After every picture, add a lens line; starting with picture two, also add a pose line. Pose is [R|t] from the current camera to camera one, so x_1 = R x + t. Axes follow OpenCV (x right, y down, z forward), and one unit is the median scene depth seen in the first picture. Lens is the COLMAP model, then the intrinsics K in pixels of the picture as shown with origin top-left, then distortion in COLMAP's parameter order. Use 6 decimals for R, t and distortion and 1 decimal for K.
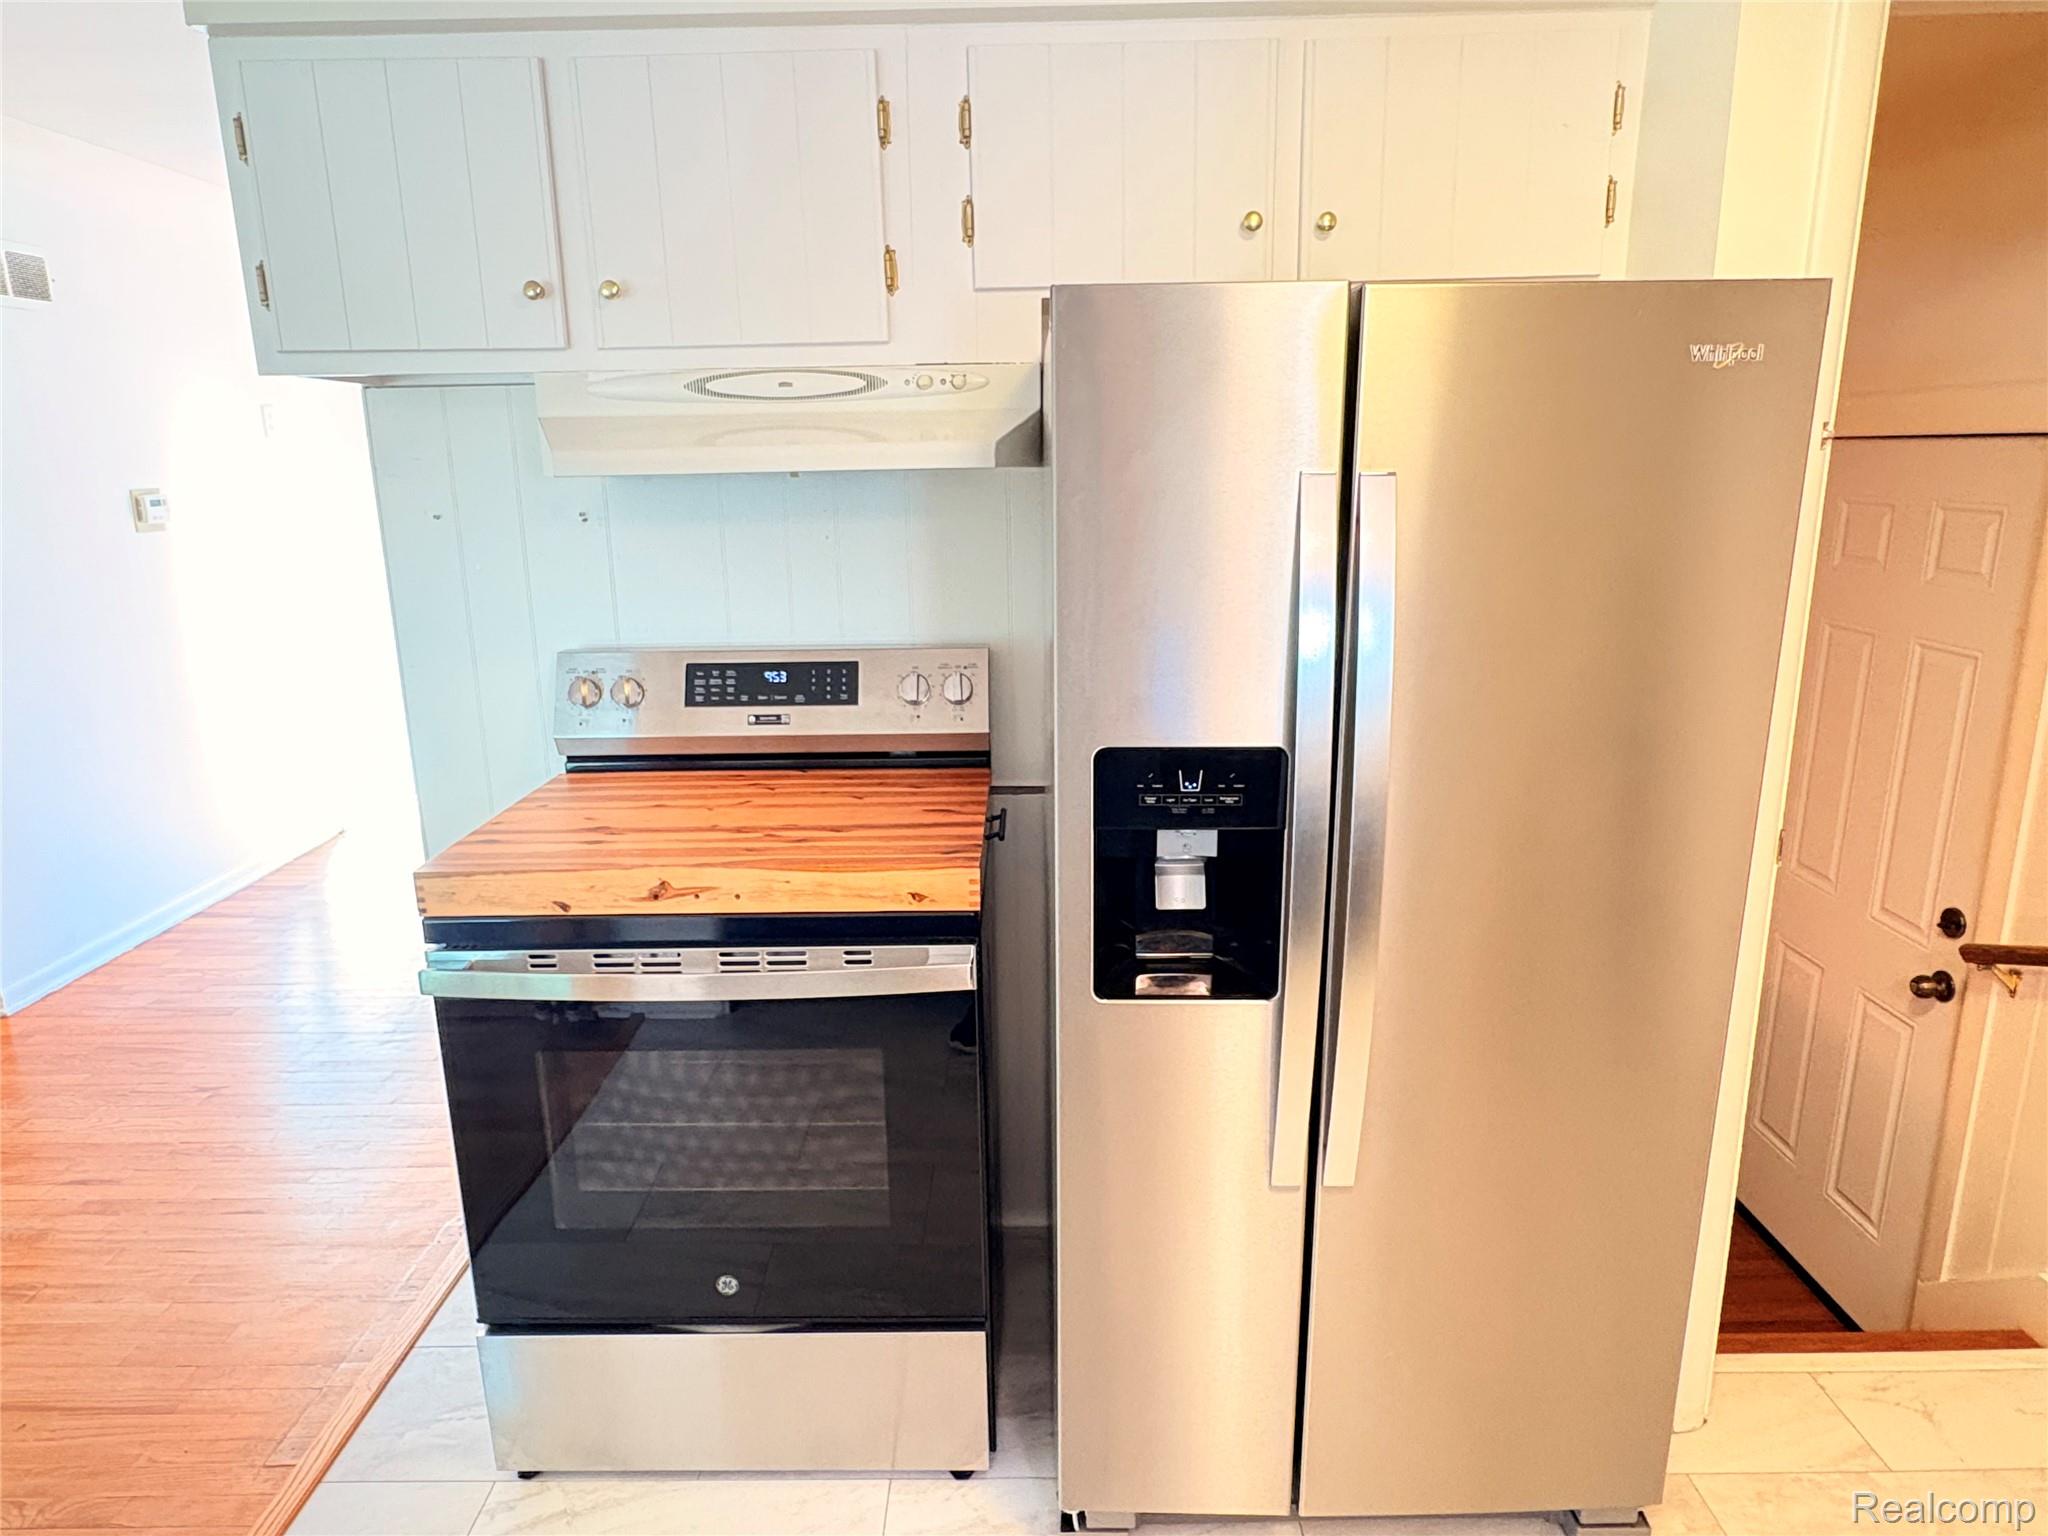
lens RADIAL K [[1282.0, 0, 1026.3], [0, 1282.0, 769.0], [0, 0, 1]] dist [-0.000221, 0.002750]
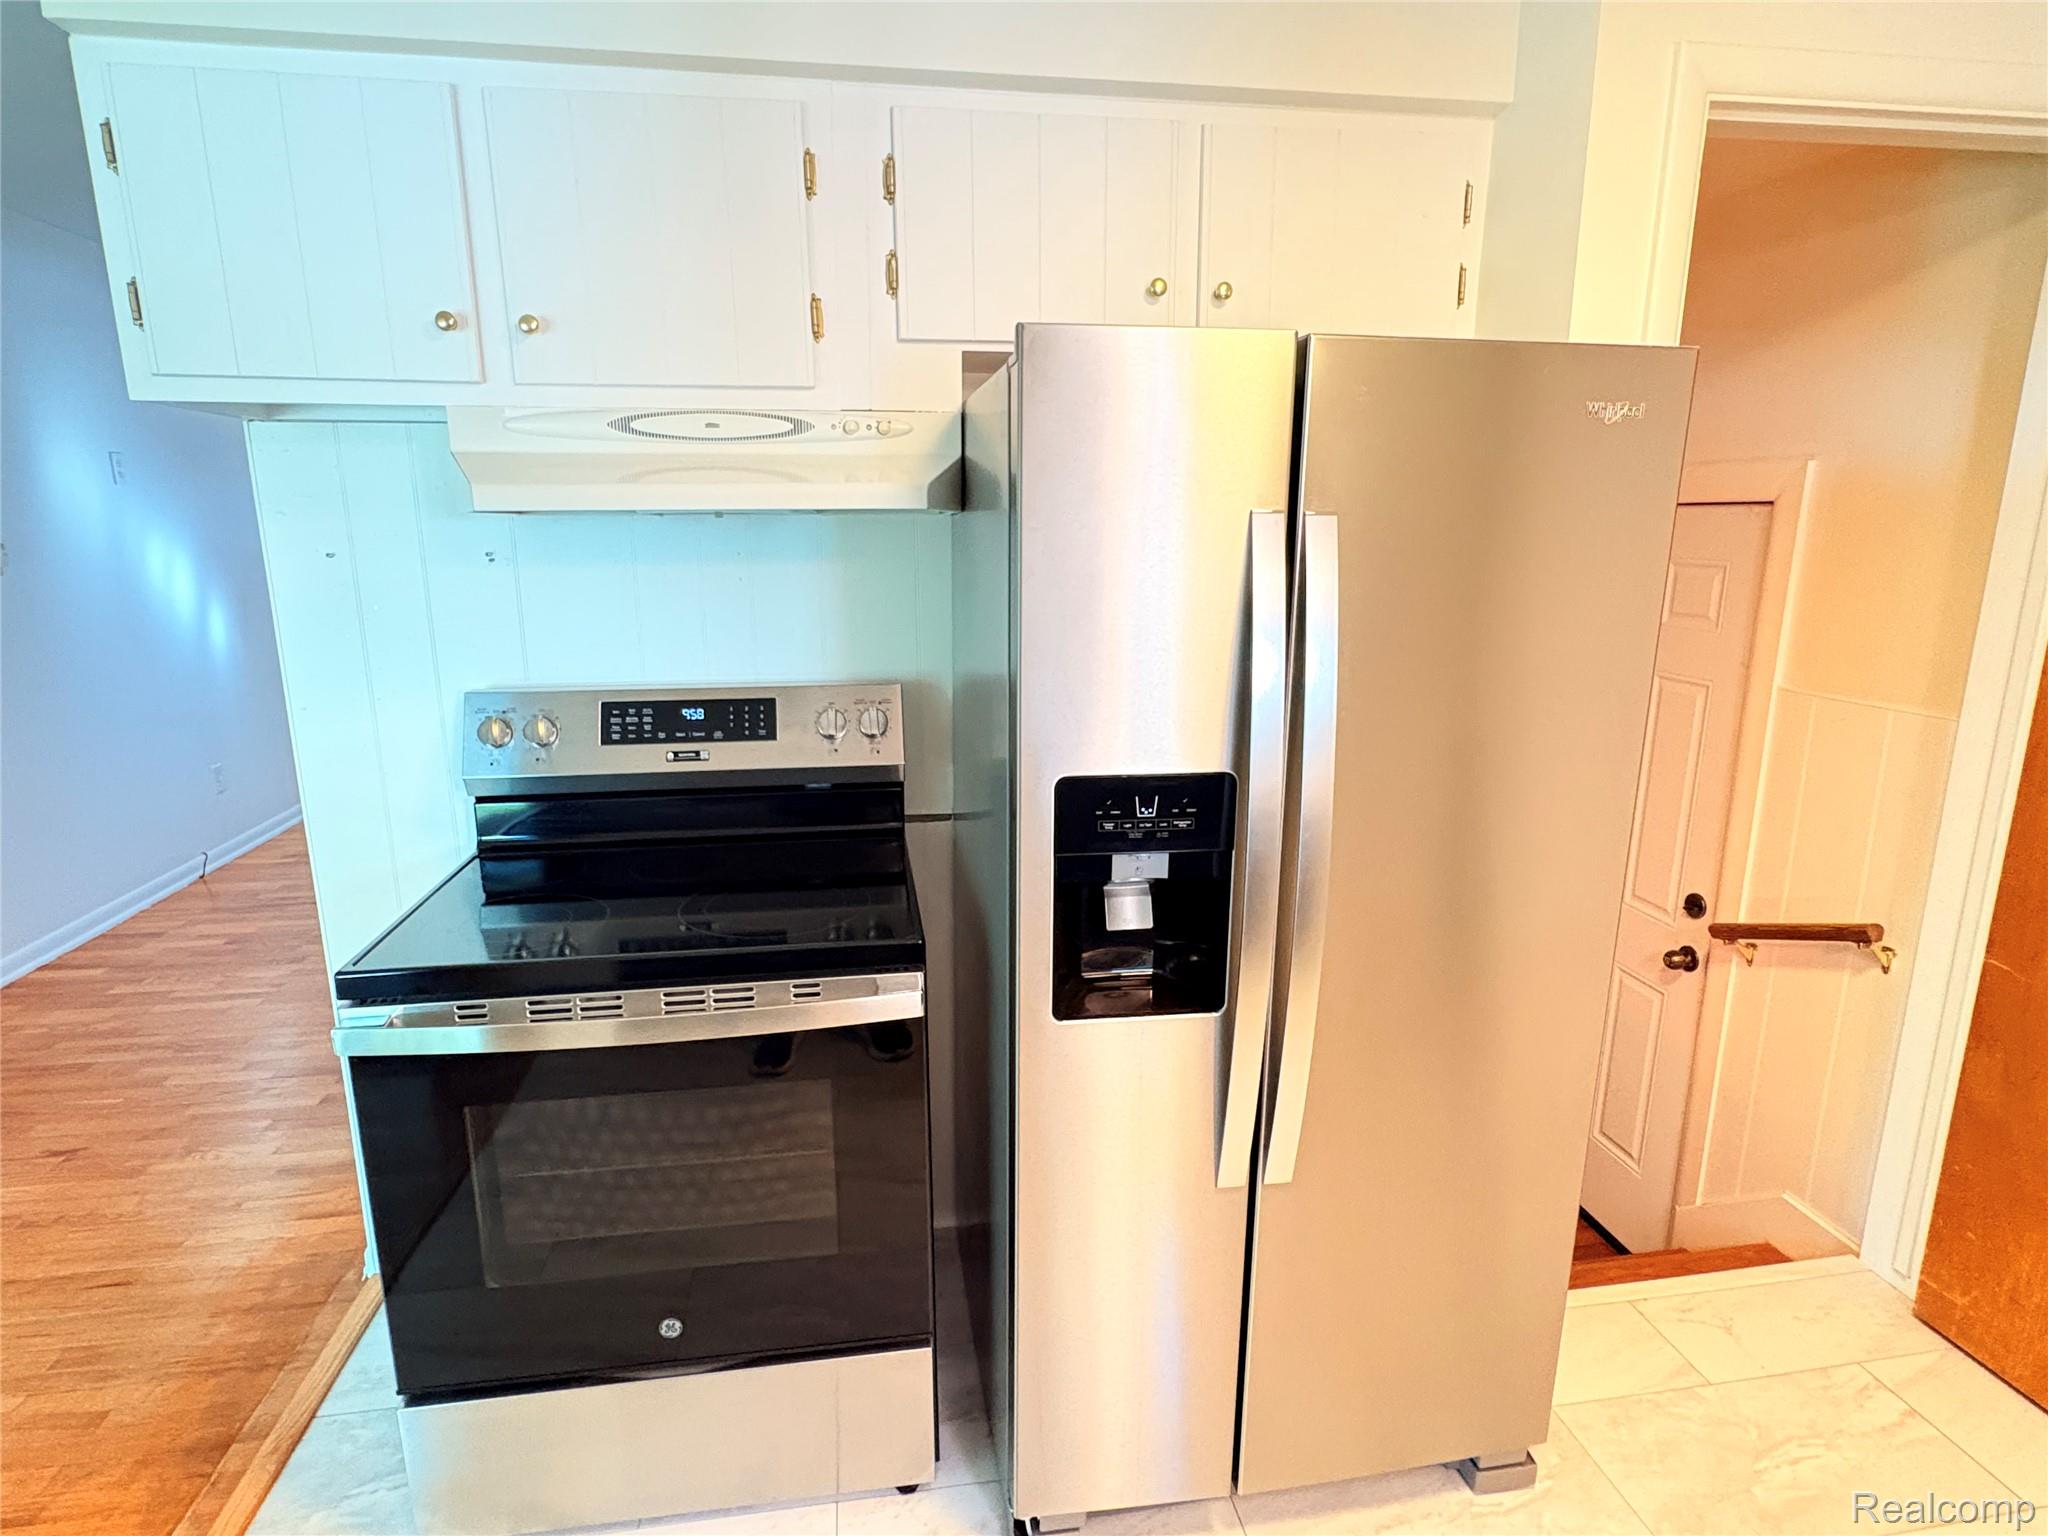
lens RADIAL K [[1100.8, 0, 1025.8], [0, 1100.8, 770.3], [0, 0, 1]] dist [0.001713, 0.000756]
pose [[0.986757, -0.021219, 0.160814, -0.089804], [0.024582, 0.999518, -0.018956, -0.004572], [-0.160334, 0.022658, 0.986803, 0.107549]]
